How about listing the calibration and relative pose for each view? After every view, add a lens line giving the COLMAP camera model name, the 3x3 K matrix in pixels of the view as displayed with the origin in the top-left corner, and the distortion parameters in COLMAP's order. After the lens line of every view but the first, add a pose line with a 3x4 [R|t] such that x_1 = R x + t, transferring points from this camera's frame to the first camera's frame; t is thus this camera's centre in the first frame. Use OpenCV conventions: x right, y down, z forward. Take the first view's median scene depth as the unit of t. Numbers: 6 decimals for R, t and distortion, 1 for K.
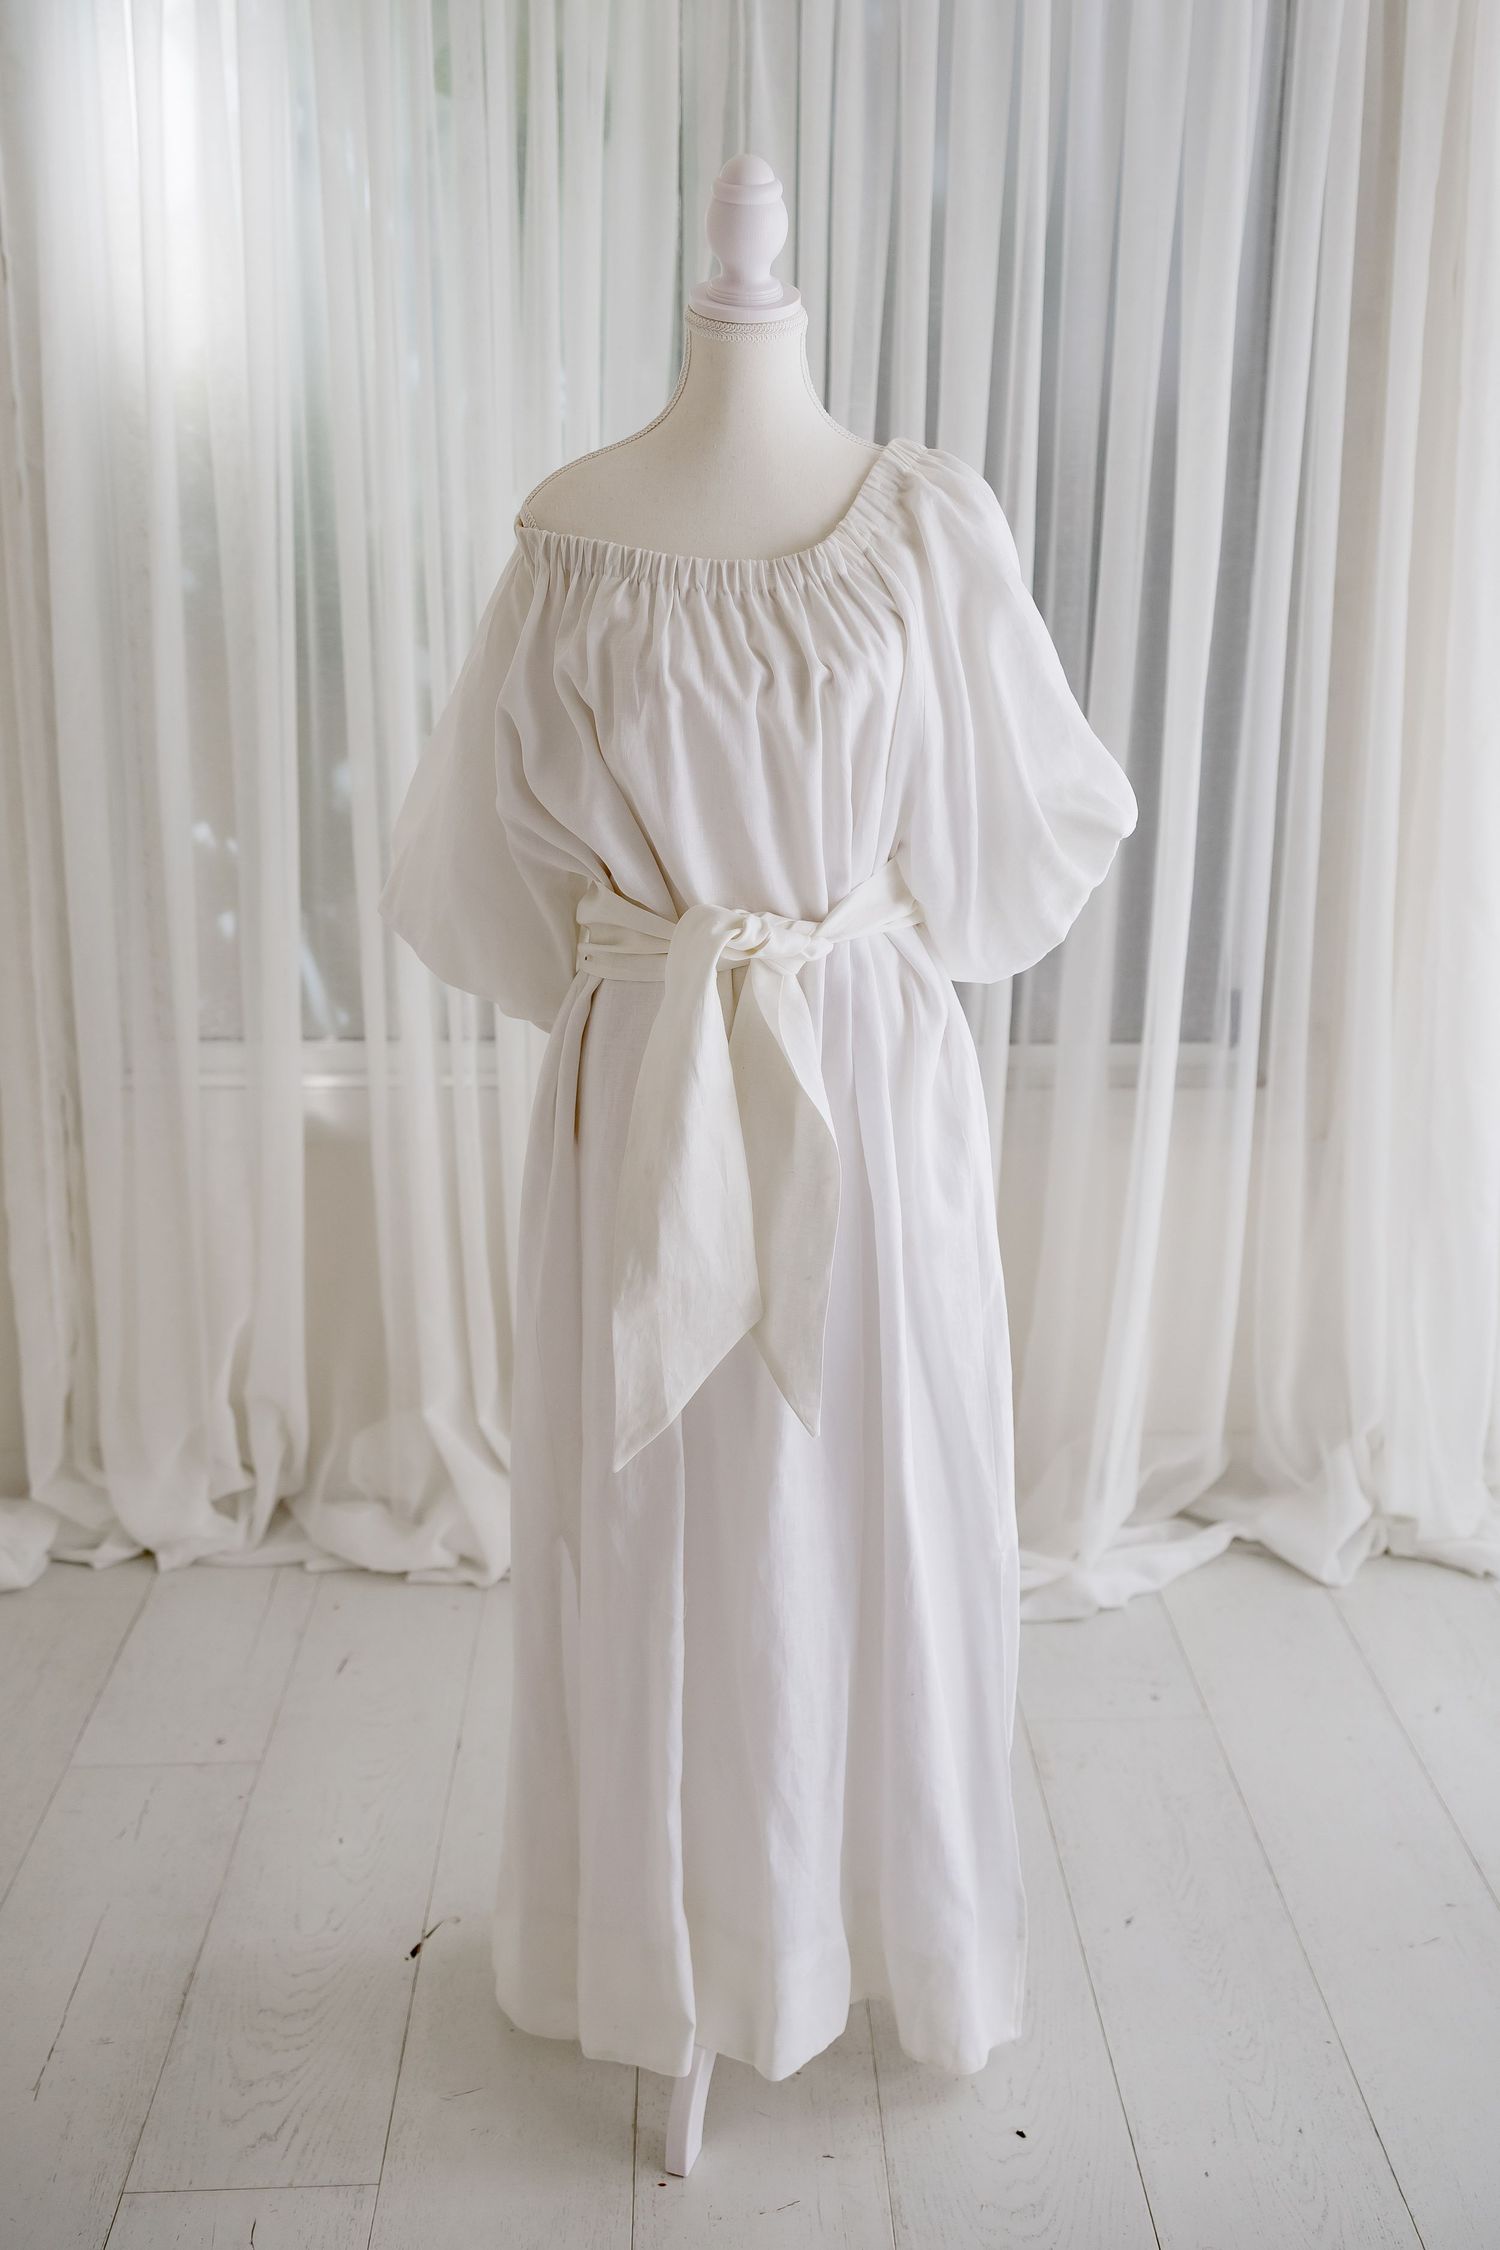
lens RADIAL K [[2002.3, 0, 767.2], [0, 2002.3, 943.2], [0, 0, 1]] dist [0.012485, 0.008936]
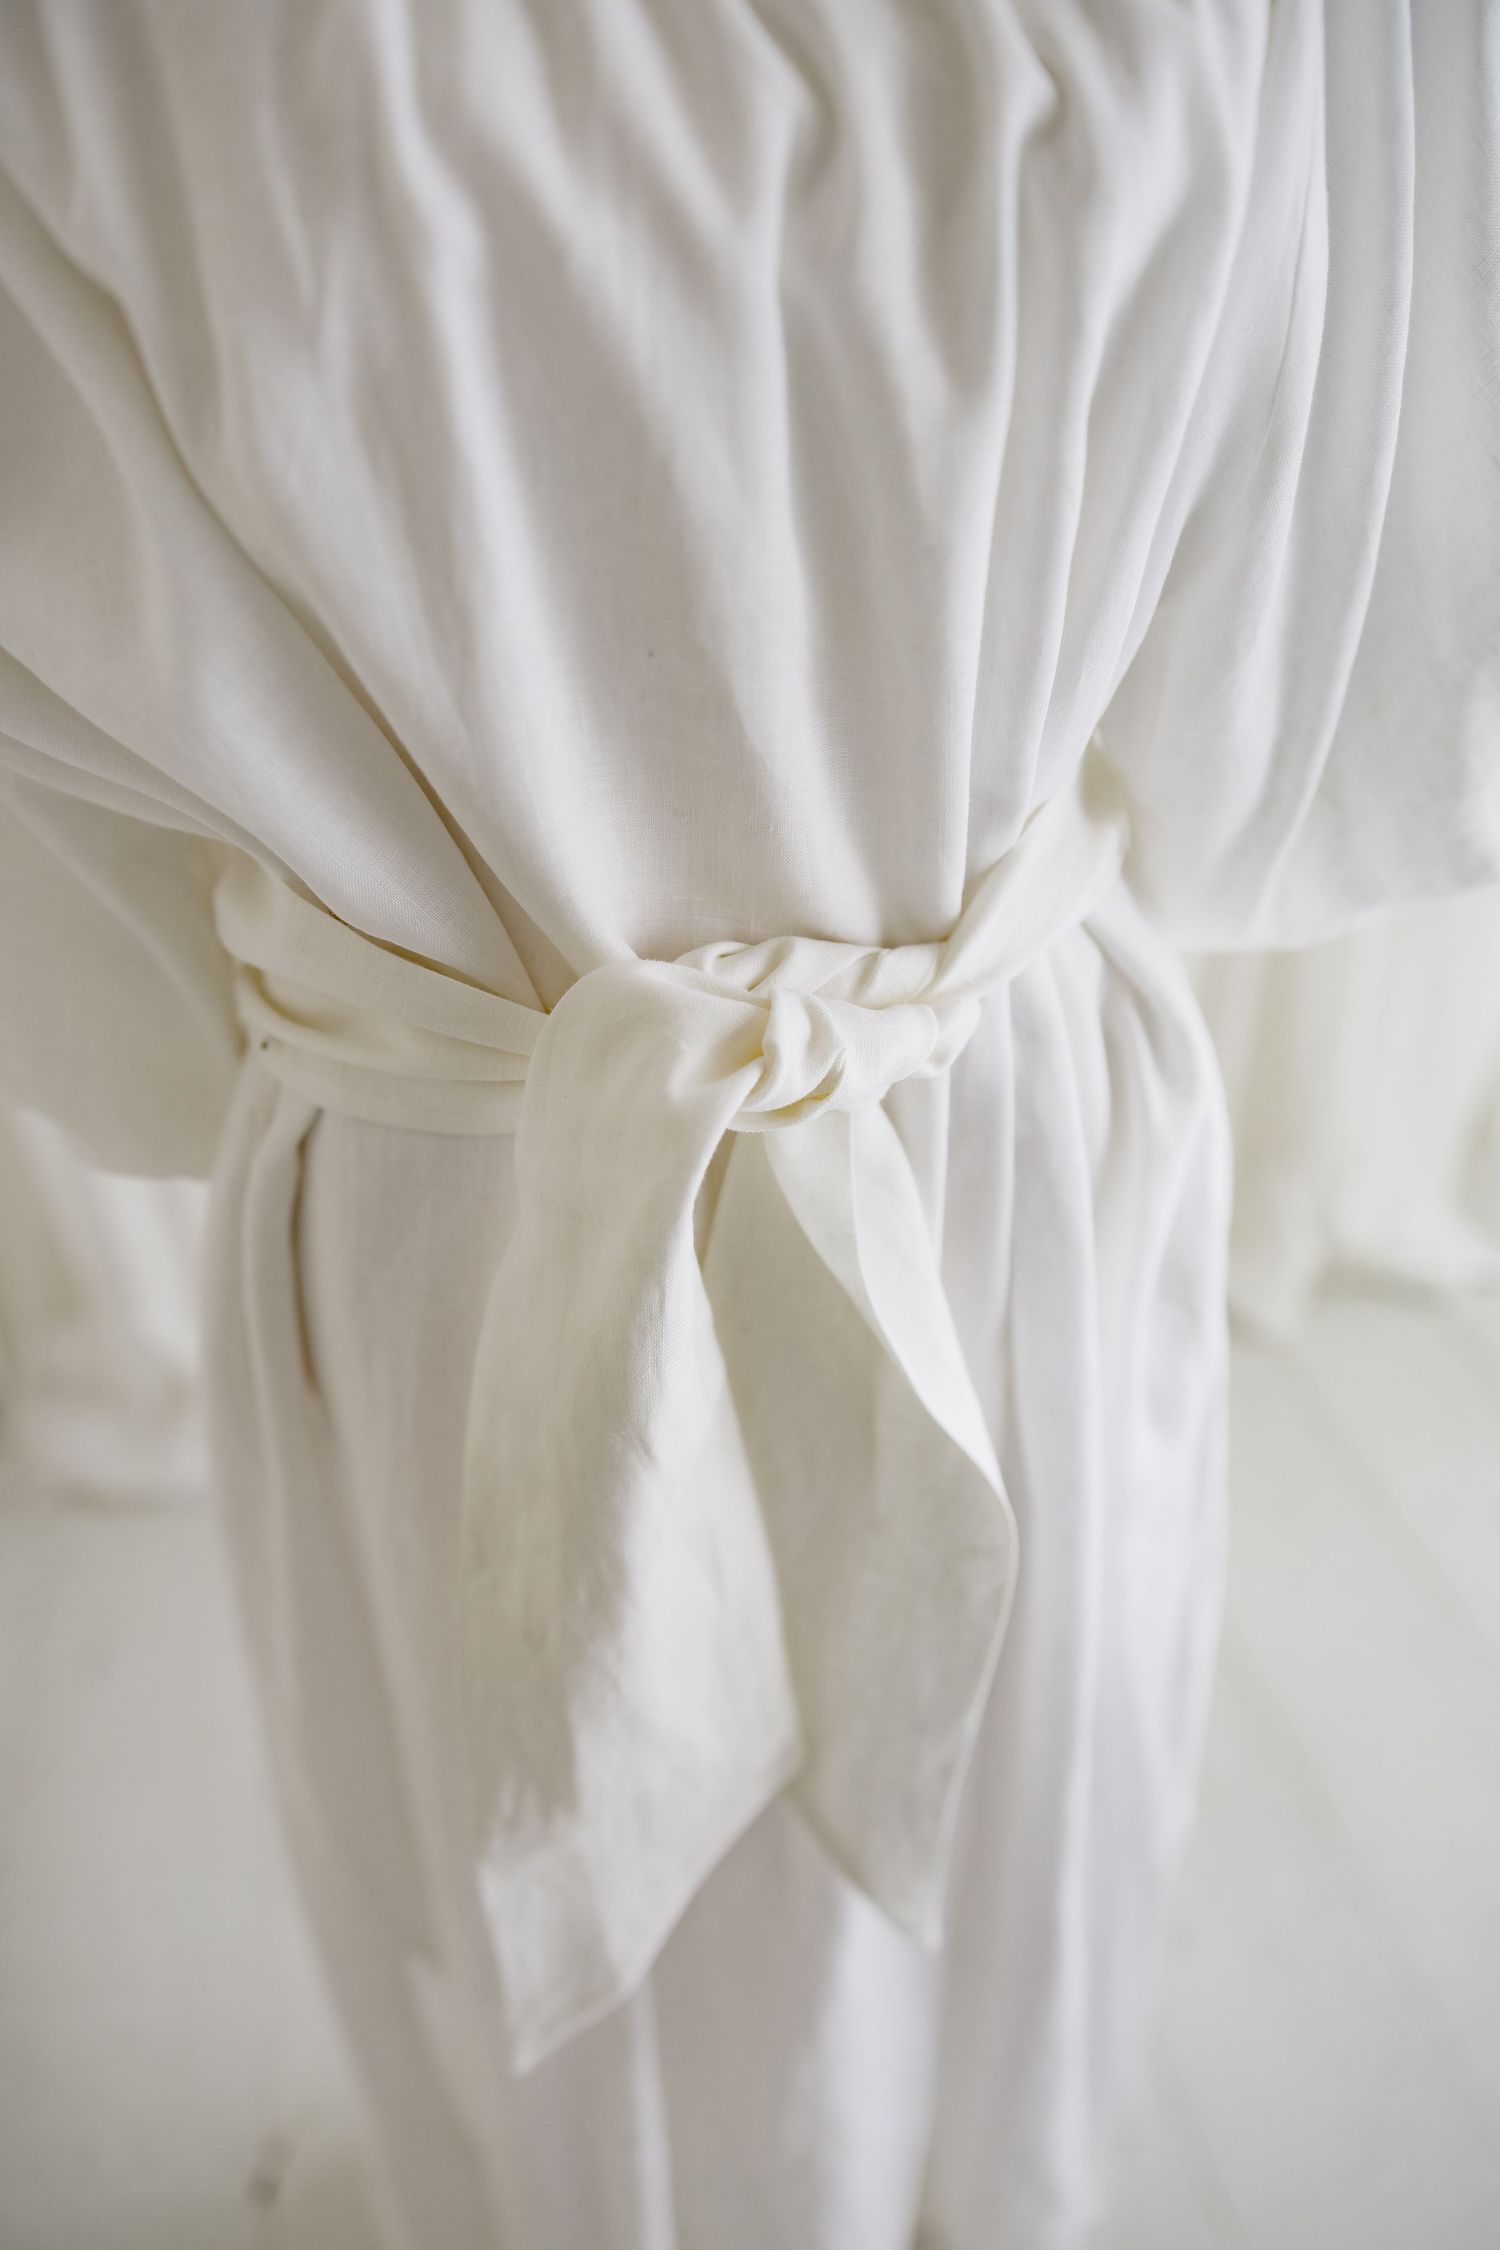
lens RADIAL K [[1826.8, 0, 764.0], [0, 1826.8, 1291.1], [0, 0, 1]] dist [0.023681, -0.041834]
pose [[0.984366, -0.127569, 0.121446, -0.047812], [0.062306, 0.897131, 0.437349, -0.093061], [-0.164745, -0.422945, 0.891054, 0.679172]]
